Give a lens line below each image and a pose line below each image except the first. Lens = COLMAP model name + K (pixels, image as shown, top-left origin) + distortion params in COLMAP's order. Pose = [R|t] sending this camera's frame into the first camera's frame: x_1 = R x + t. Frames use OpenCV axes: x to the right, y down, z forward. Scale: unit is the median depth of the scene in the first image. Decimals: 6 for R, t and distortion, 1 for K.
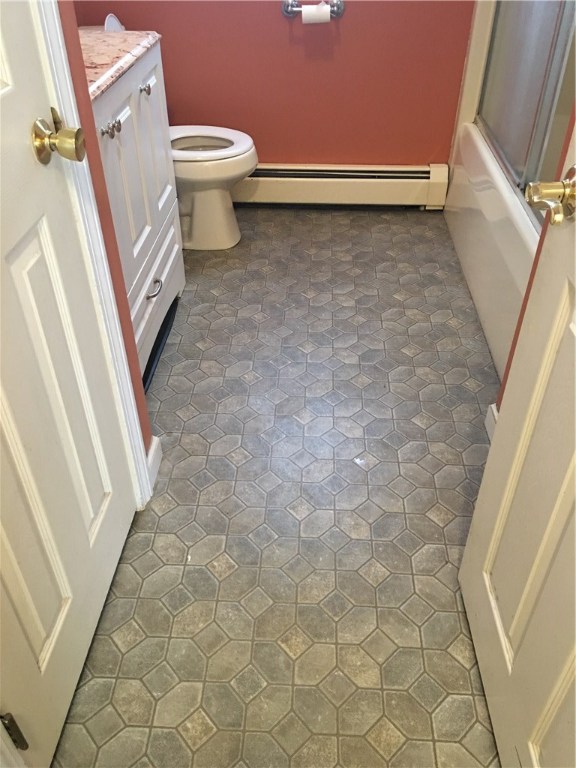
lens RADIAL K [[648.8, 0, 283.9], [0, 648.8, 382.0], [0, 0, 1]] dist [0.094500, -0.110868]
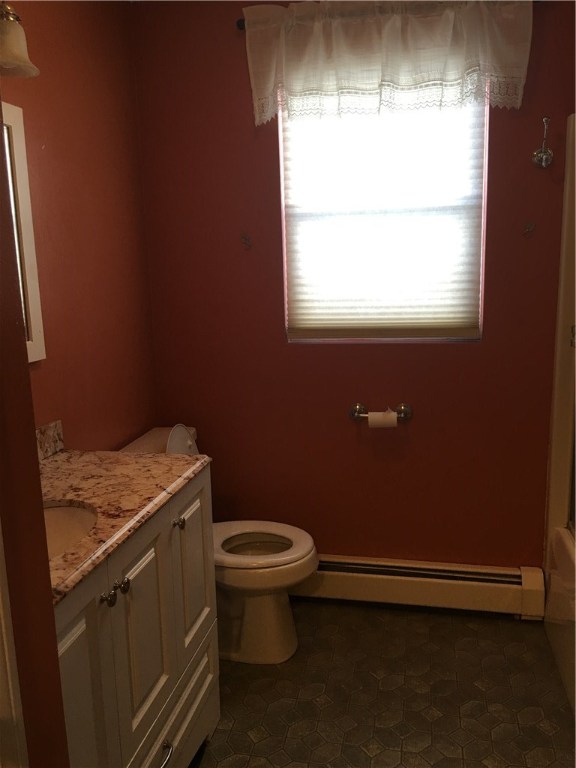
lens RADIAL K [[648.8, 0, 291.1], [0, 648.8, 383.4], [0, 0, 1]] dist [0.094500, -0.110868]
pose [[0.988947, 0.002262, -0.148251, 0.056923], [-0.068450, 0.893917, -0.442976, -0.160435], [0.131522, 0.448227, 0.884191, 0.088952]]
